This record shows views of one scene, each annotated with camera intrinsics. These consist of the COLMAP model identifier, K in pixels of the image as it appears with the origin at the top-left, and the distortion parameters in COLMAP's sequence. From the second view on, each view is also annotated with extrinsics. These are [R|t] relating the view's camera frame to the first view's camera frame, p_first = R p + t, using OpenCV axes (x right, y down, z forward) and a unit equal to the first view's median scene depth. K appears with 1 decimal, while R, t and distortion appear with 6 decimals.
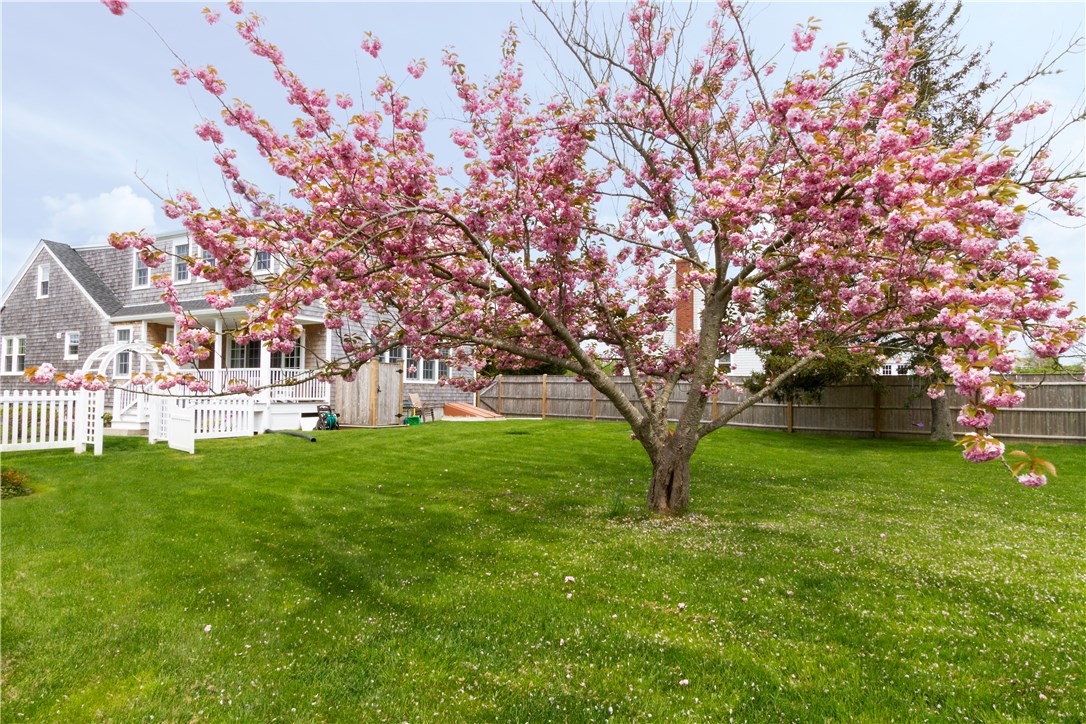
lens RADIAL K [[641.1, 0, 544.9], [0, 641.1, 370.0], [0, 0, 1]] dist [0.000931, -0.000612]
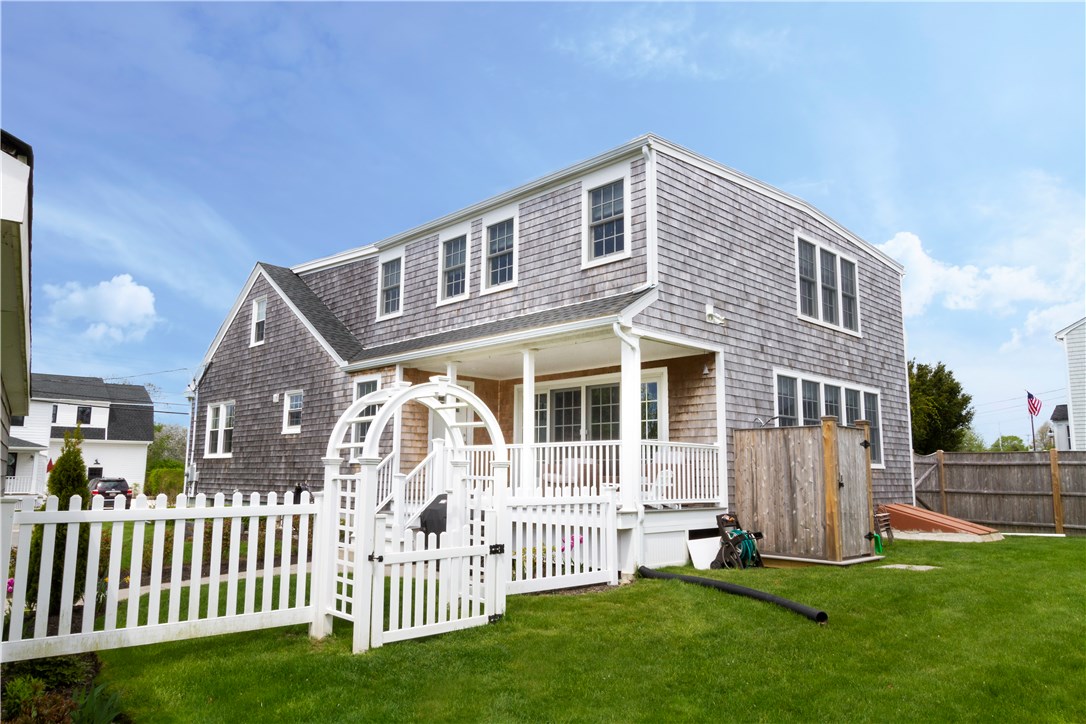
lens RADIAL K [[772.2, 0, 540.4], [0, 772.2, 360.5], [0, 0, 1]] dist [0.027424, -0.000045]
pose [[0.951681, -0.046122, -0.303606, -0.273125], [0.012010, 0.993491, -0.113278, 0.002728], [0.306854, 0.104158, 0.946040, 0.347775]]
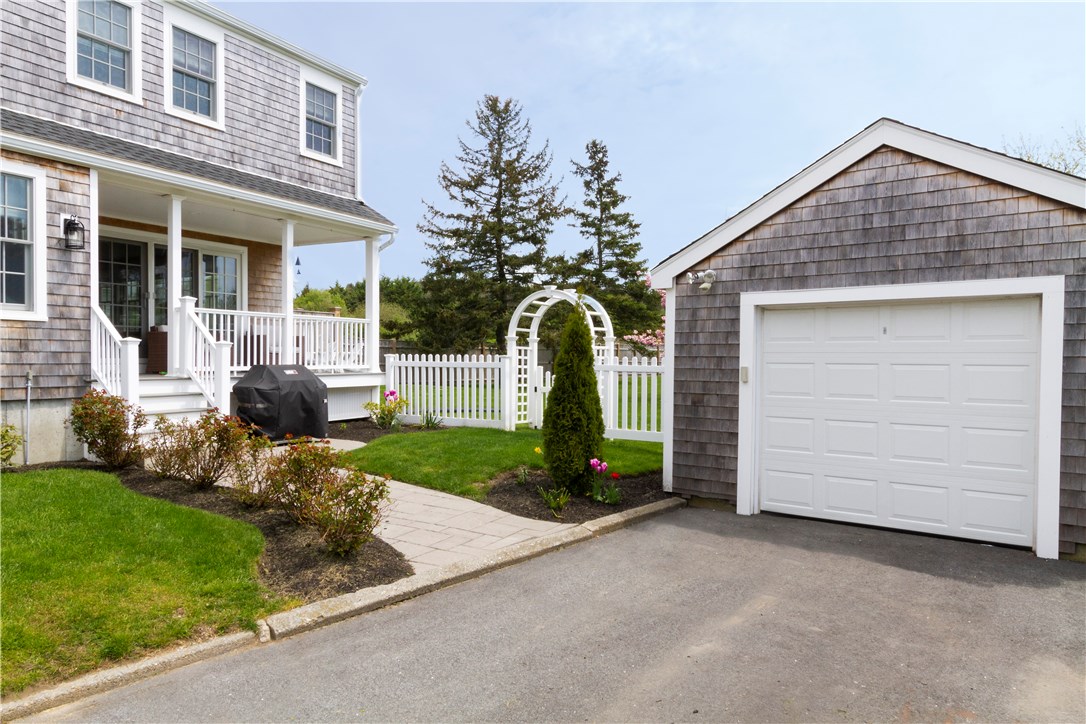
lens RADIAL K [[772.2, 0, 543.3], [0, 772.2, 362.6], [0, 0, 1]] dist [0.027424, -0.000045]
pose [[0.009245, -0.014977, 0.999845, -1.066626], [-0.048856, 0.998687, 0.015412, 0.017701], [-0.998763, -0.048991, 0.008501, 0.703301]]
